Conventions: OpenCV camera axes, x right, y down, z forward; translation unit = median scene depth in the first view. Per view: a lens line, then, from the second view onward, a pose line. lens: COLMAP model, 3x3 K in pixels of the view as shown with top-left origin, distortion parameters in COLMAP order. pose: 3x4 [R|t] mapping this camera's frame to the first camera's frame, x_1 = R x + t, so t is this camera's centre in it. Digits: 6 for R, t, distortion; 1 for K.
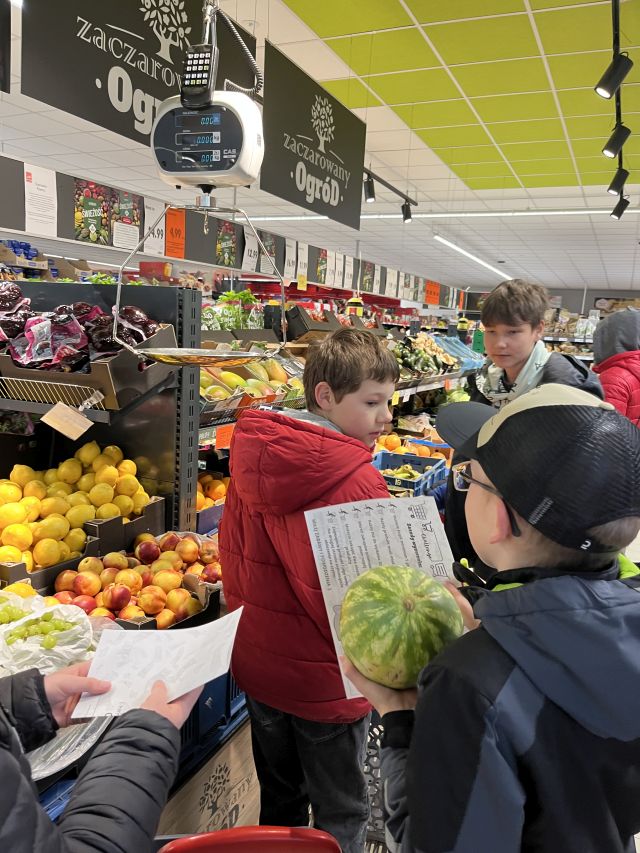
lens RADIAL K [[582.5, 0, 296.5], [0, 582.5, 421.6], [0, 0, 1]] dist [0.047135, -0.082591]
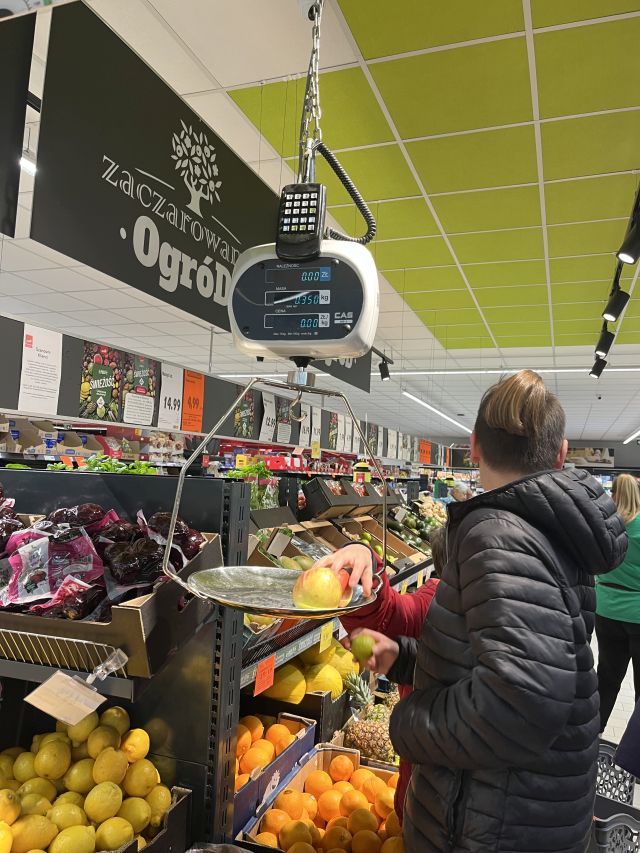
lens RADIAL K [[582.5, 0, 296.5], [0, 582.5, 421.6], [0, 0, 1]] dist [0.047135, -0.082591]
pose [[0.994965, -0.004340, 0.100131, -0.170304], [0.028500, 0.970069, -0.241150, -0.111433], [-0.096087, 0.242789, 0.965309, 0.236104]]
